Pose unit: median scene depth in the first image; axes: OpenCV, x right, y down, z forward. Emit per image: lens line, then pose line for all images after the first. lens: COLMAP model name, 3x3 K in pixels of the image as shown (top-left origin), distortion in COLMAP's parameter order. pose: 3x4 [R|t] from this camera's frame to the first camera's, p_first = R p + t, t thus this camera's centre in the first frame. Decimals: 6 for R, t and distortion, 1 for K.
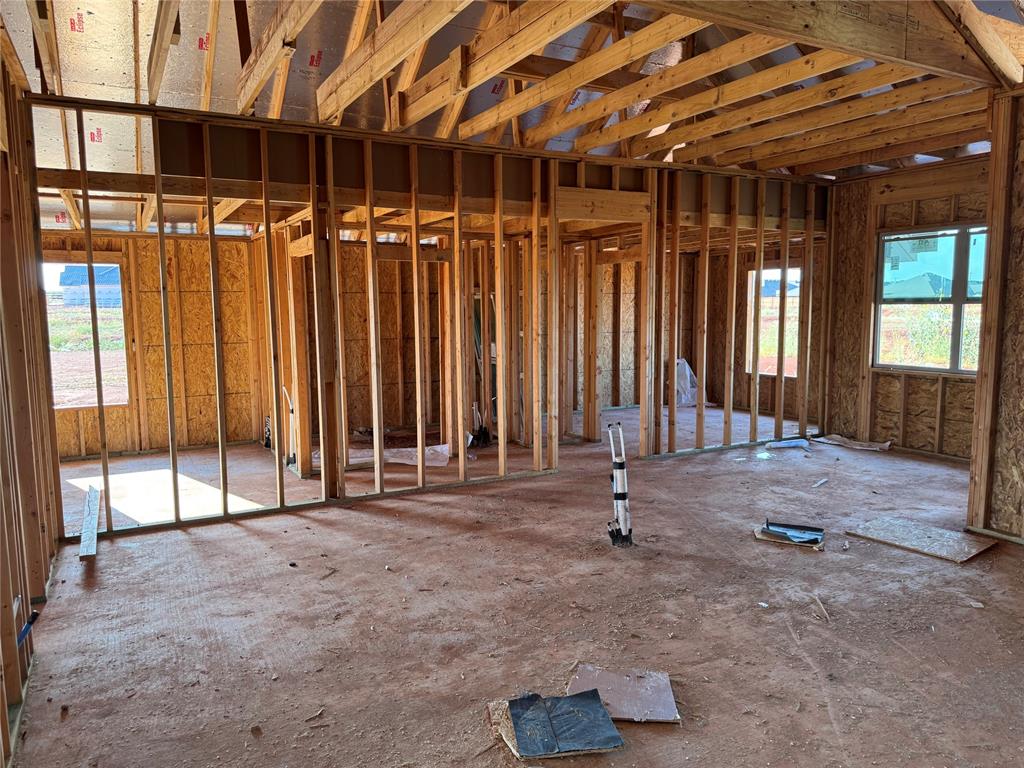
lens RADIAL K [[715.4, 0, 506.8], [0, 715.4, 381.3], [0, 0, 1]] dist [0.080978, -0.107004]
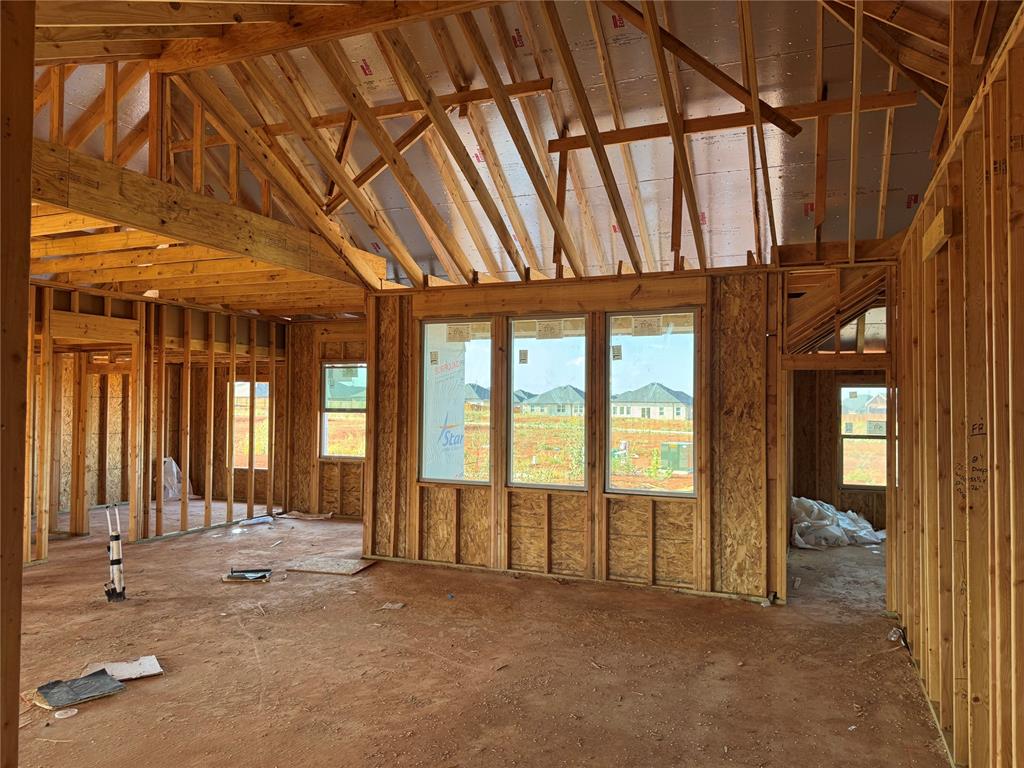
lens RADIAL K [[715.4, 0, 507.2], [0, 715.4, 392.5], [0, 0, 1]] dist [0.080978, -0.107004]
pose [[0.782256, 0.026121, 0.622410, -0.081981], [0.049892, 0.993284, -0.104390, 0.020868], [-0.620956, 0.112713, 0.775699, -0.356653]]
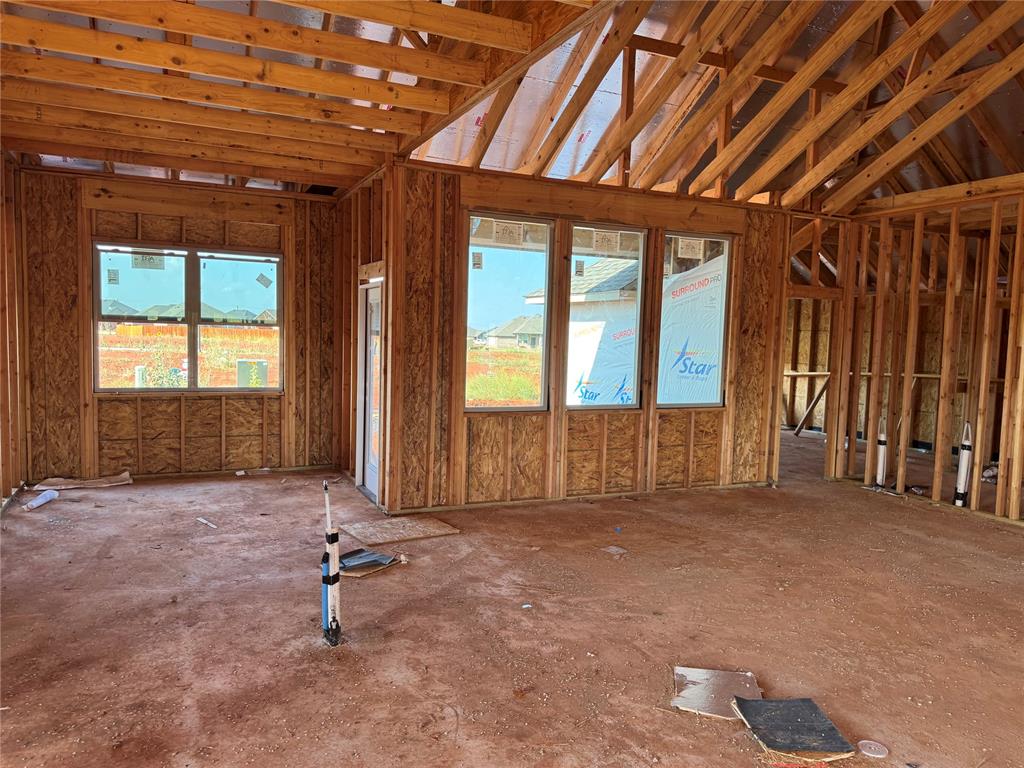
lens RADIAL K [[715.4, 0, 503.9], [0, 715.4, 386.3], [0, 0, 1]] dist [0.080978, -0.107004]
pose [[0.072365, -0.063512, 0.995354, -0.419250], [0.075999, 0.995420, 0.057991, -0.051042], [-0.994479, 0.071449, 0.076860, 0.554147]]
